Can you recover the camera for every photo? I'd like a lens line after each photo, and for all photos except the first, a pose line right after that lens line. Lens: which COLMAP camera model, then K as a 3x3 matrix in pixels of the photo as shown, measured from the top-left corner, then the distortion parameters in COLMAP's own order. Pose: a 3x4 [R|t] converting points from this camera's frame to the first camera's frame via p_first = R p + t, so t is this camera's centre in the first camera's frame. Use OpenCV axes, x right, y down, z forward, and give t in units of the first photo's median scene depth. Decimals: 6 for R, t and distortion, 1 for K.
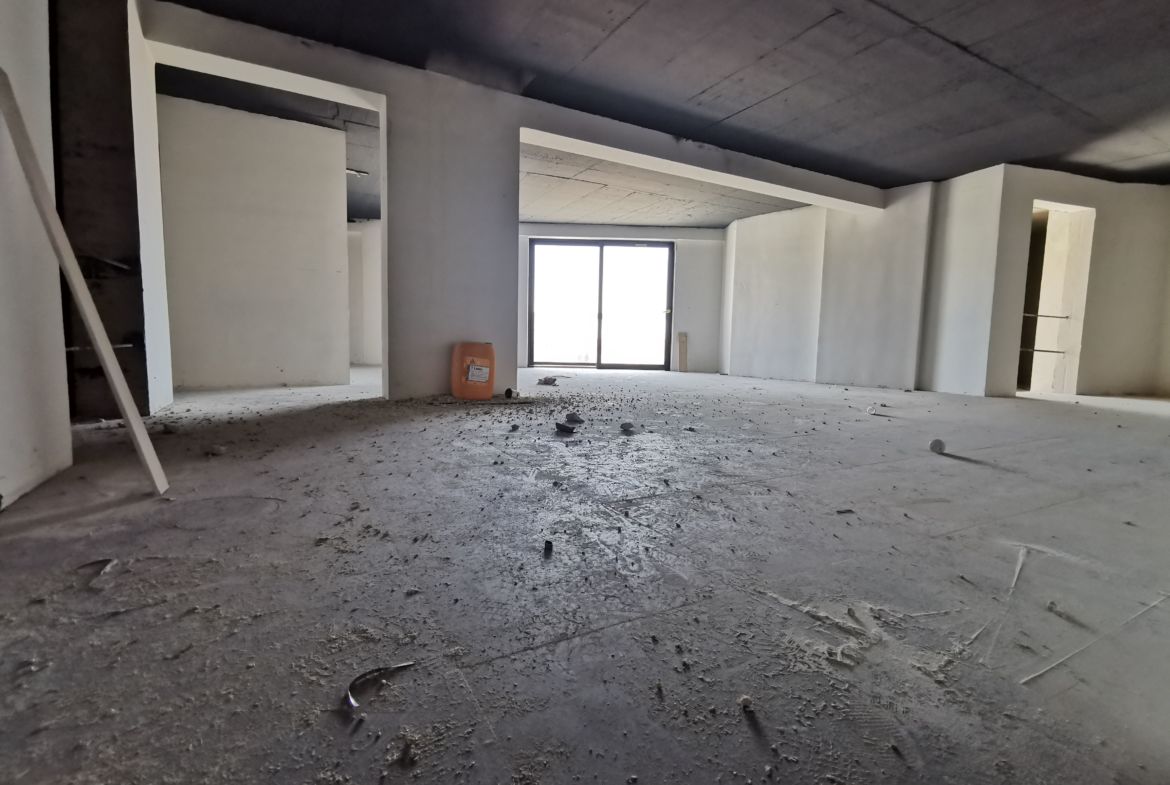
lens RADIAL K [[547.3, 0, 586.5], [0, 547.3, 387.6], [0, 0, 1]] dist [0.000320, 0.000165]
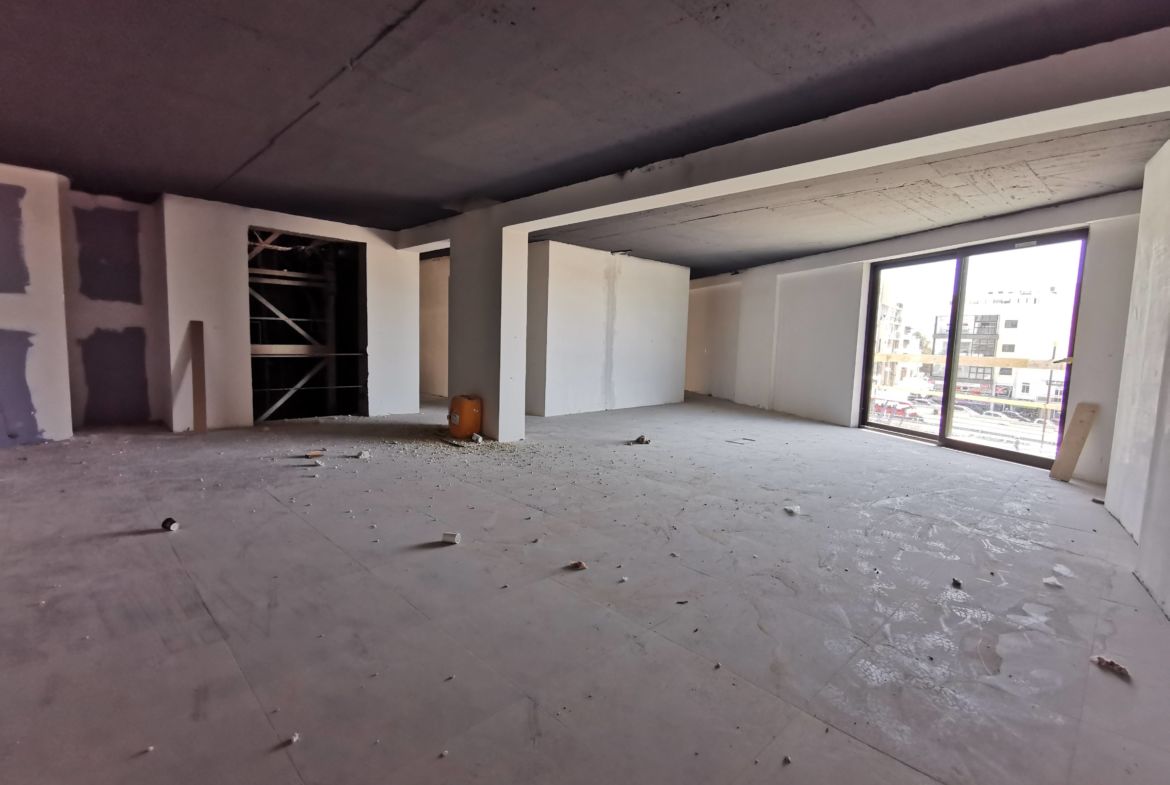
lens RADIAL K [[547.3, 0, 586.5], [0, 547.3, 387.6], [0, 0, 1]] dist [0.000320, 0.000165]
pose [[0.296172, 0.058202, -0.953360, 0.603808], [-0.101276, 0.994428, 0.029247, -0.088217], [0.949750, 0.087890, 0.300416, 0.443495]]
